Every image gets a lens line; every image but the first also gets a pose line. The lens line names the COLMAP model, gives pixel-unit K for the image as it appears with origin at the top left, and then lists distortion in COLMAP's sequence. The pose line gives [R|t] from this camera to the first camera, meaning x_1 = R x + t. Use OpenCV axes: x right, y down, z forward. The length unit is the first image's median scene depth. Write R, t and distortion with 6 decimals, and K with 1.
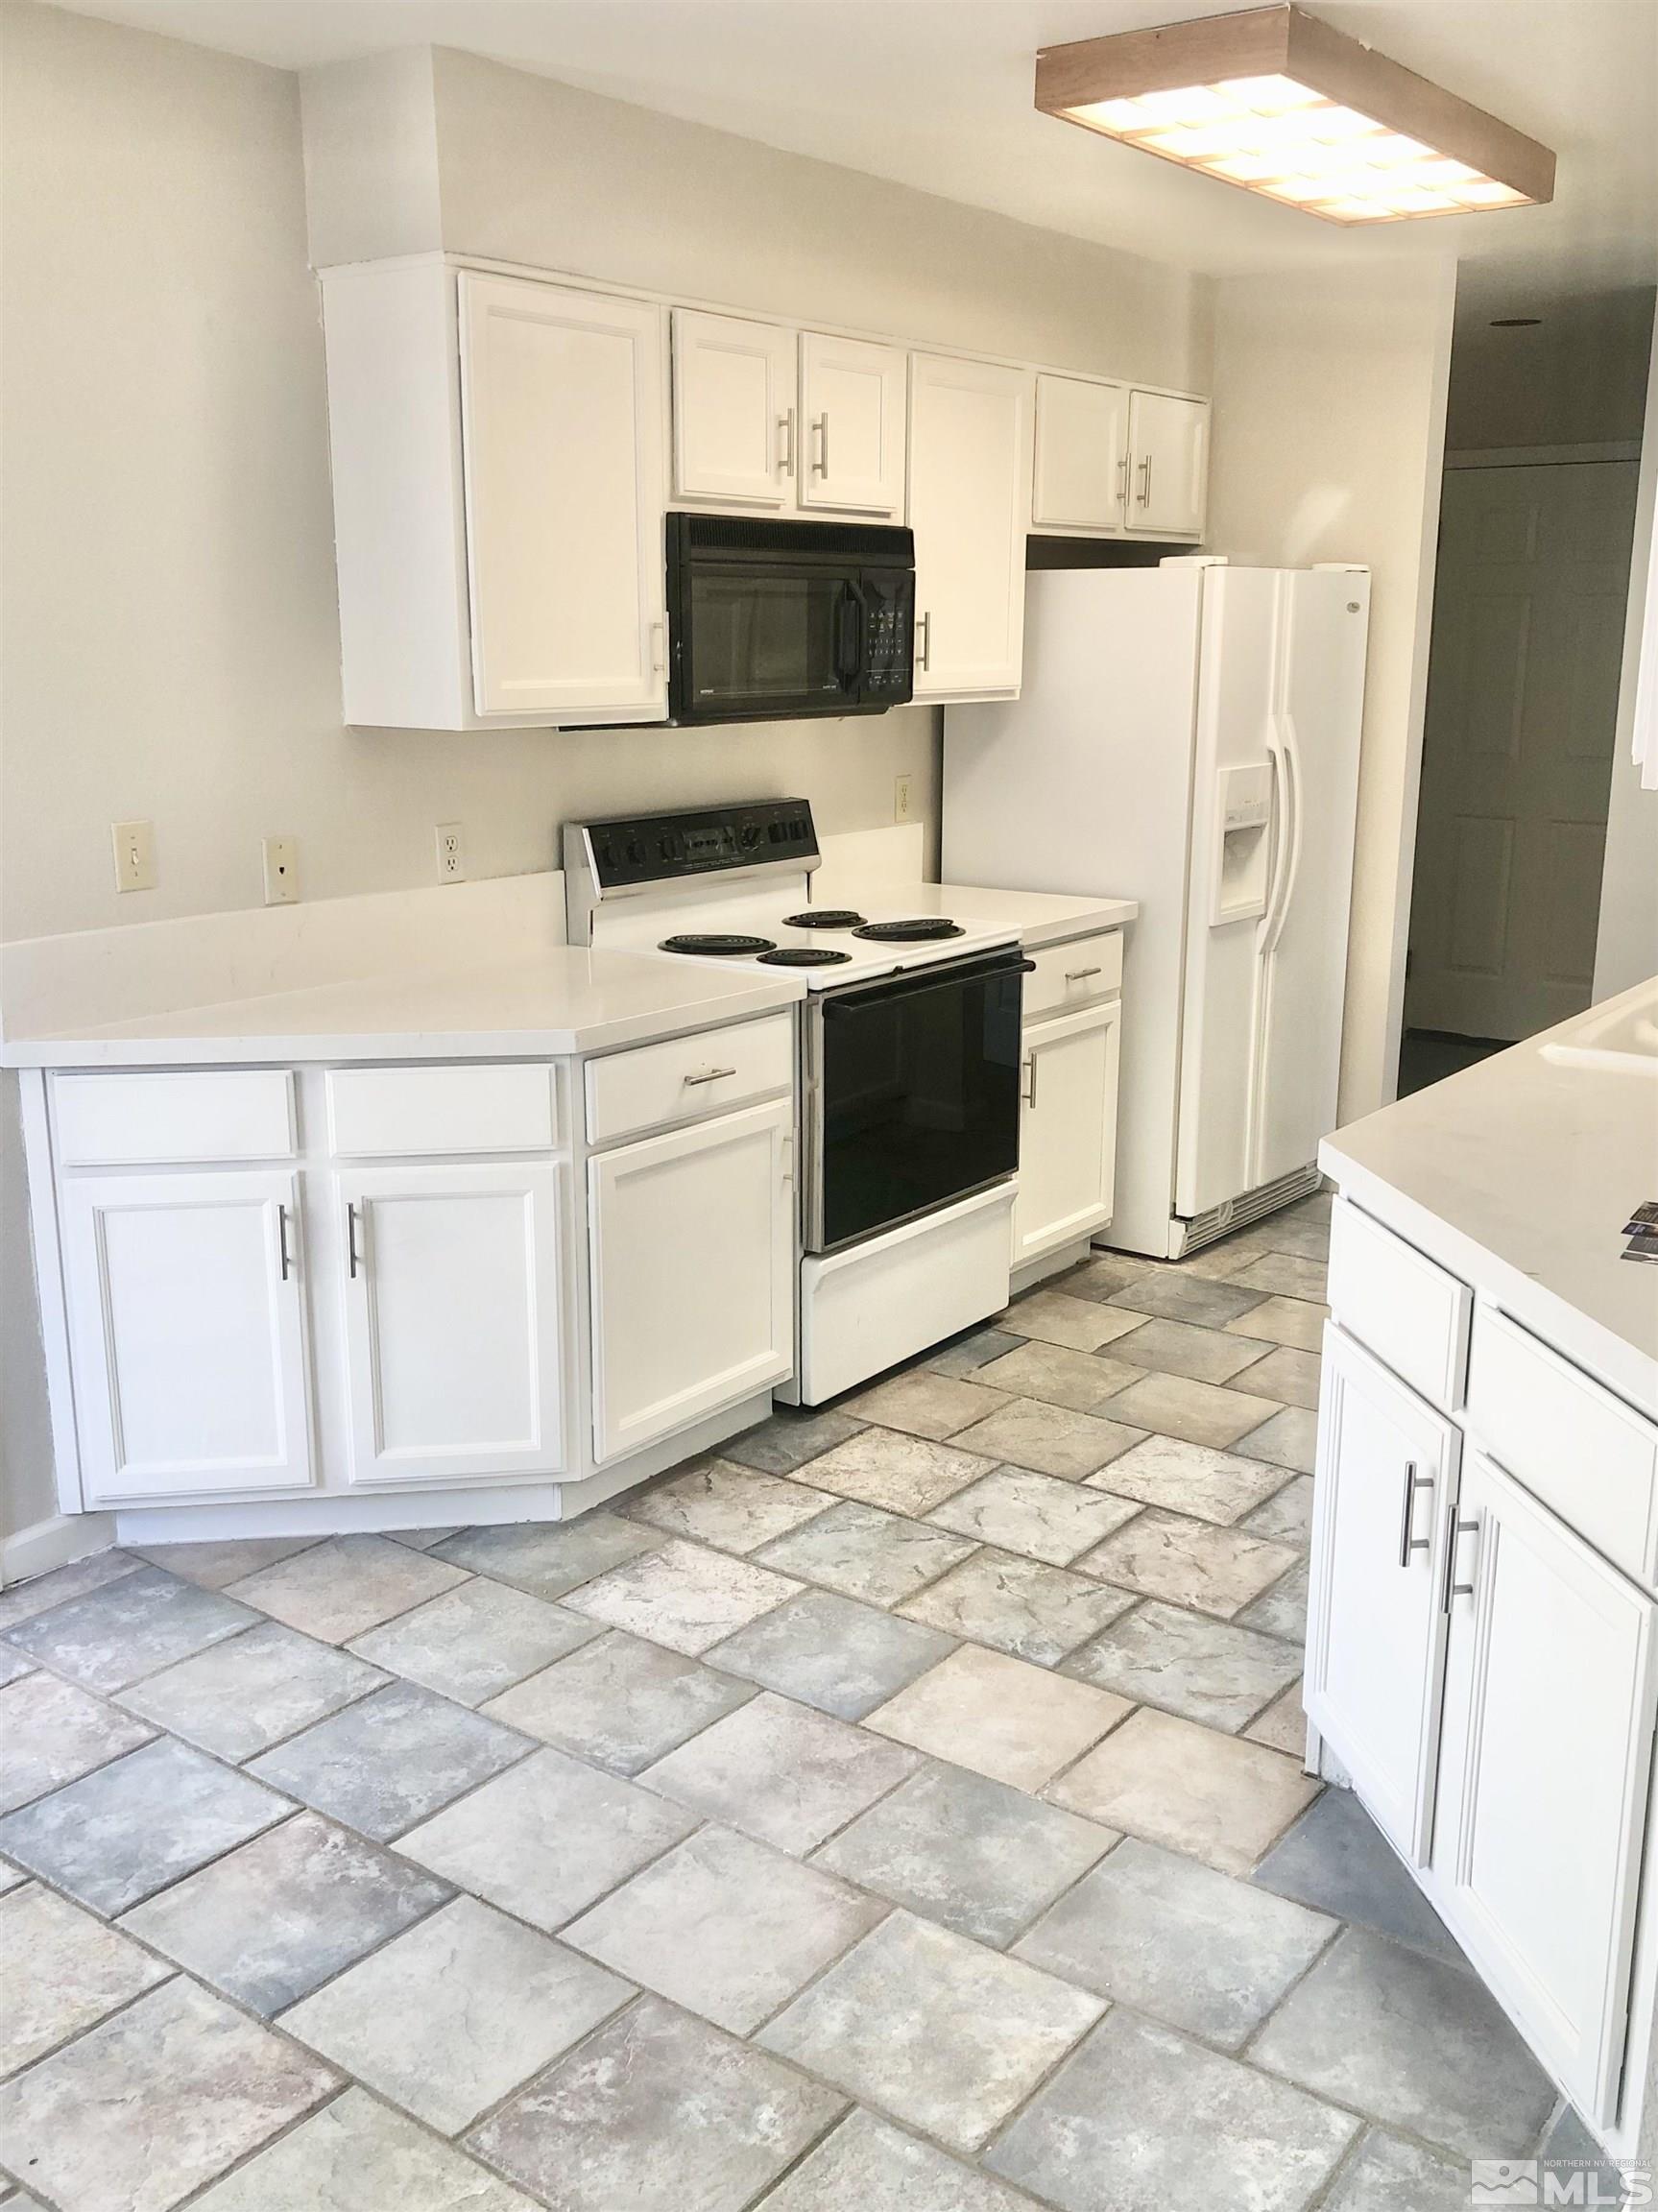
lens RADIAL K [[1995.1, 0, 823.7], [0, 1995.1, 1112.0], [0, 0, 1]] dist [0.028466, -0.024047]
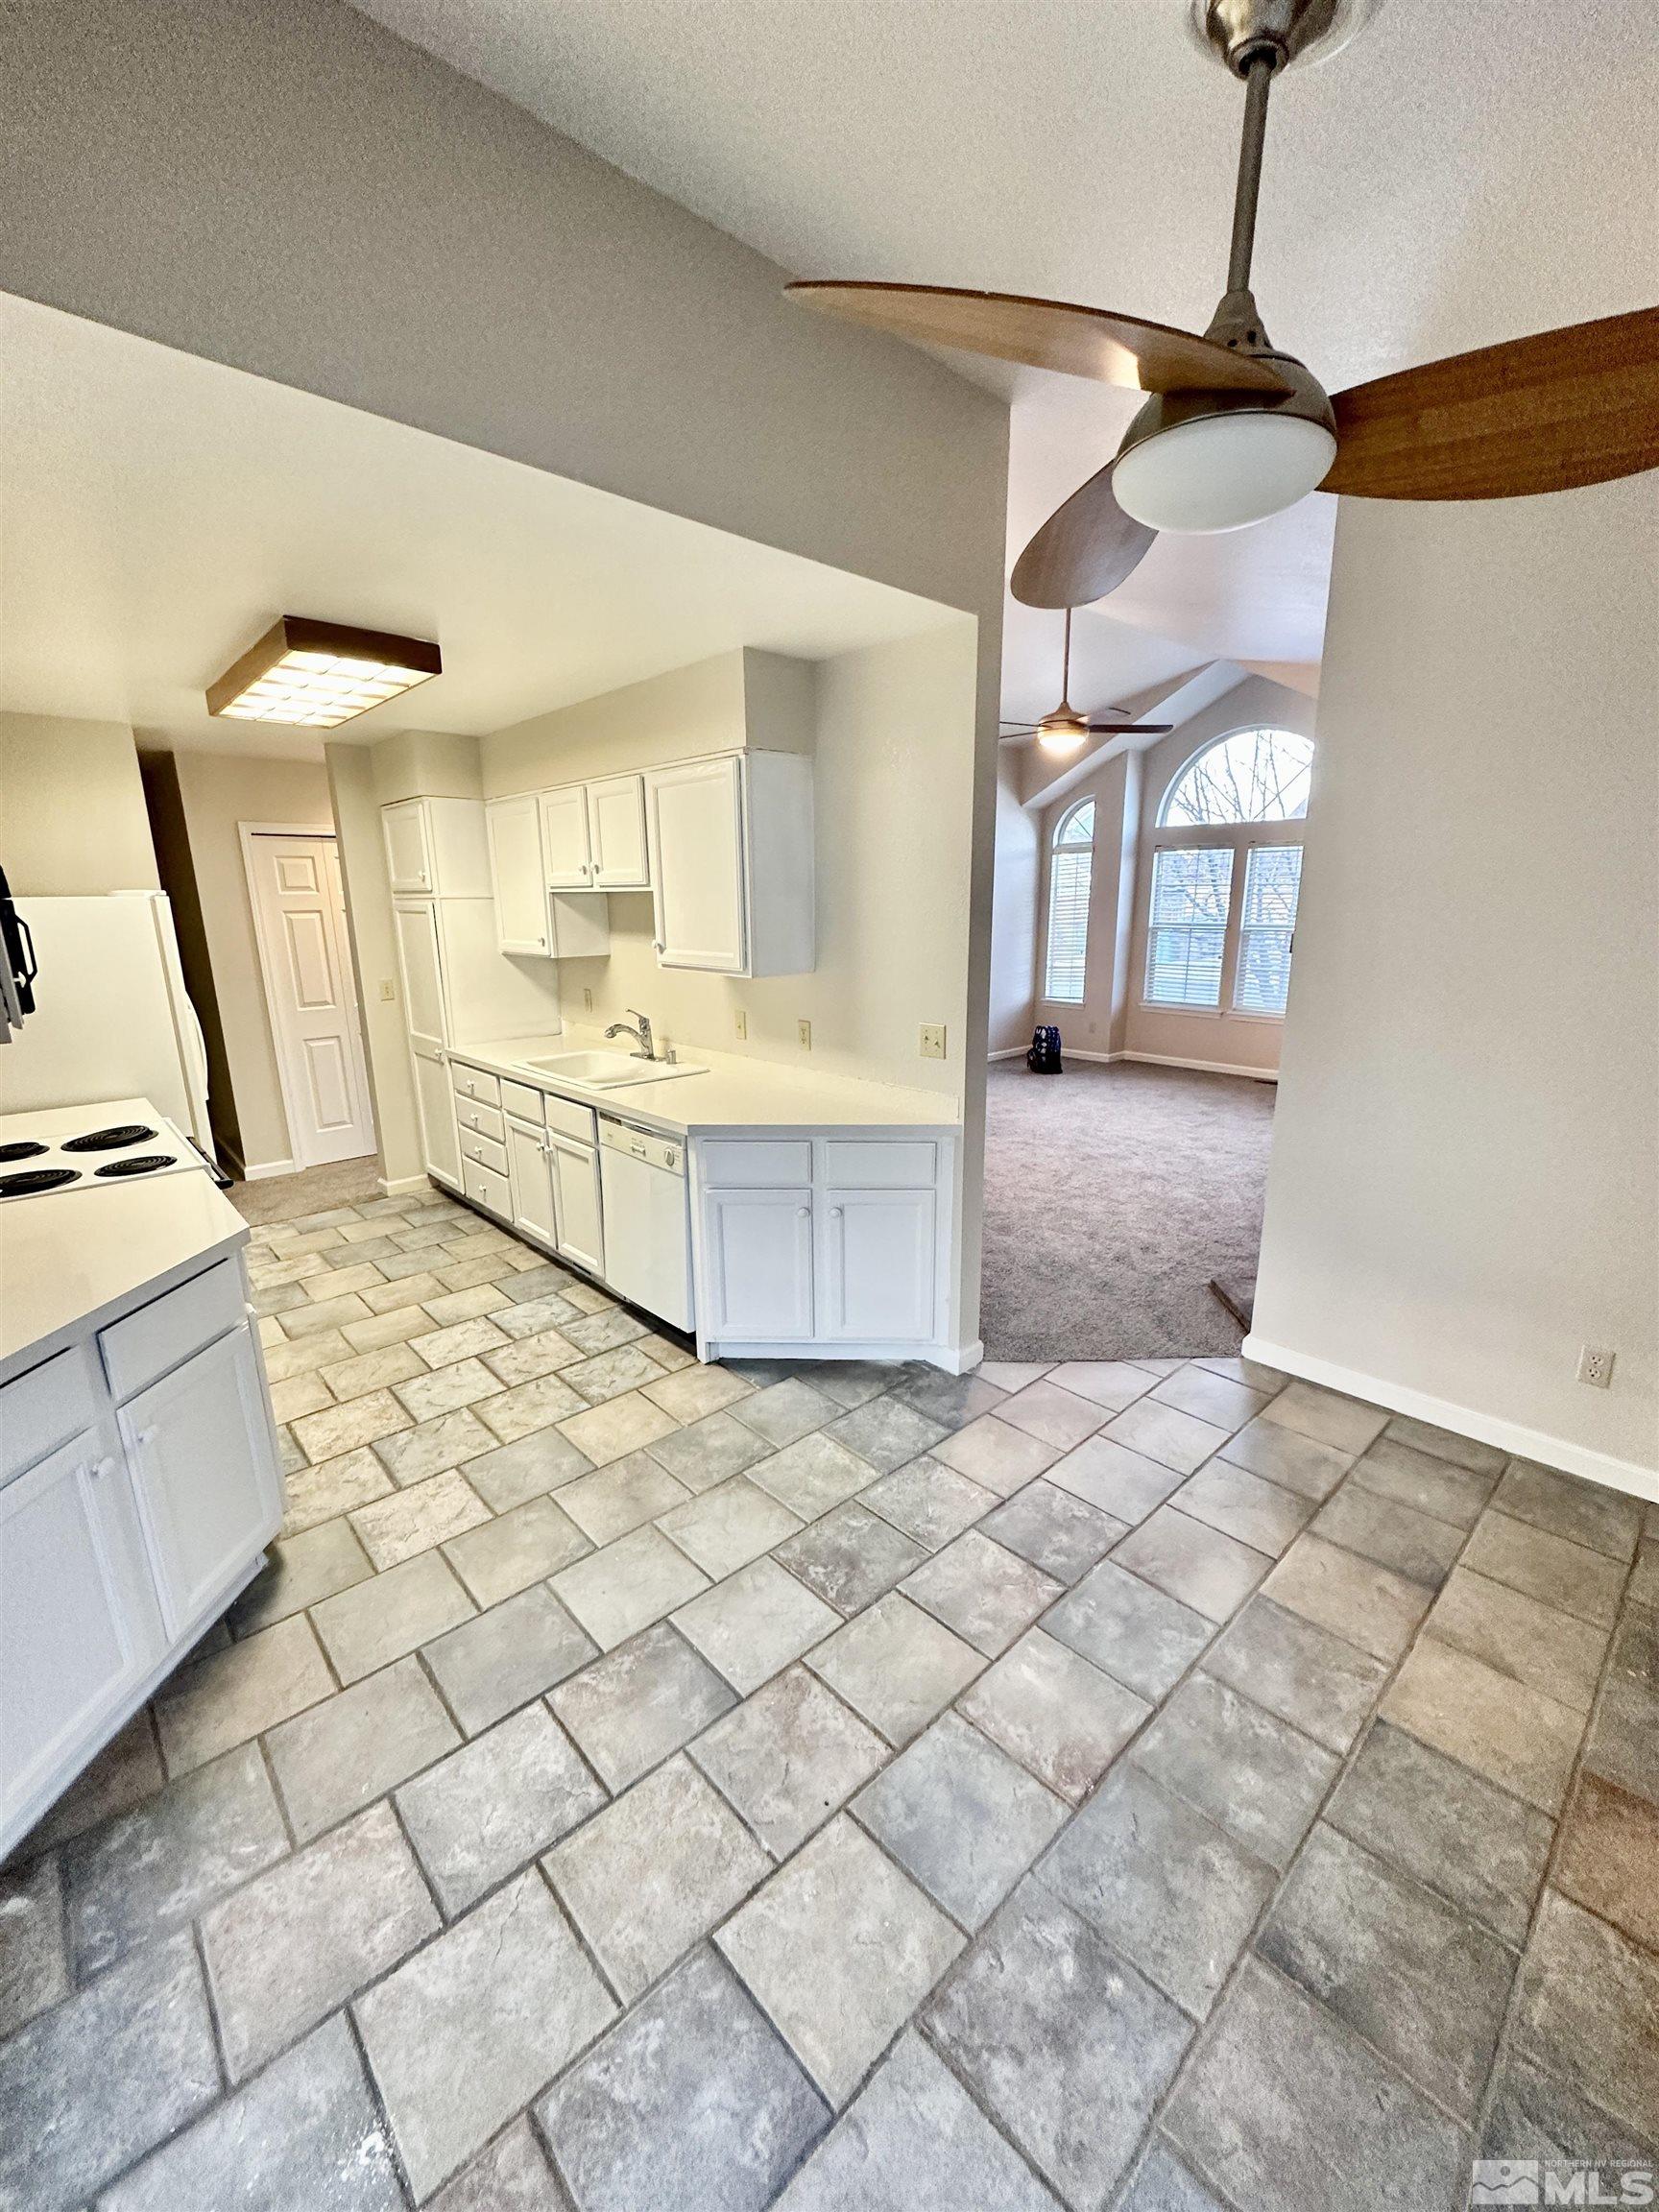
lens RADIAL K [[882.3, 0, 831.1], [0, 882.3, 1098.2], [0, 0, 1]] dist [-0.003438, 0.000252]
pose [[0.189475, -0.230965, 0.954334, -0.683497], [0.252582, 0.950697, 0.179937, -0.148990], [-0.948842, 0.206954, 0.238471, 0.464627]]
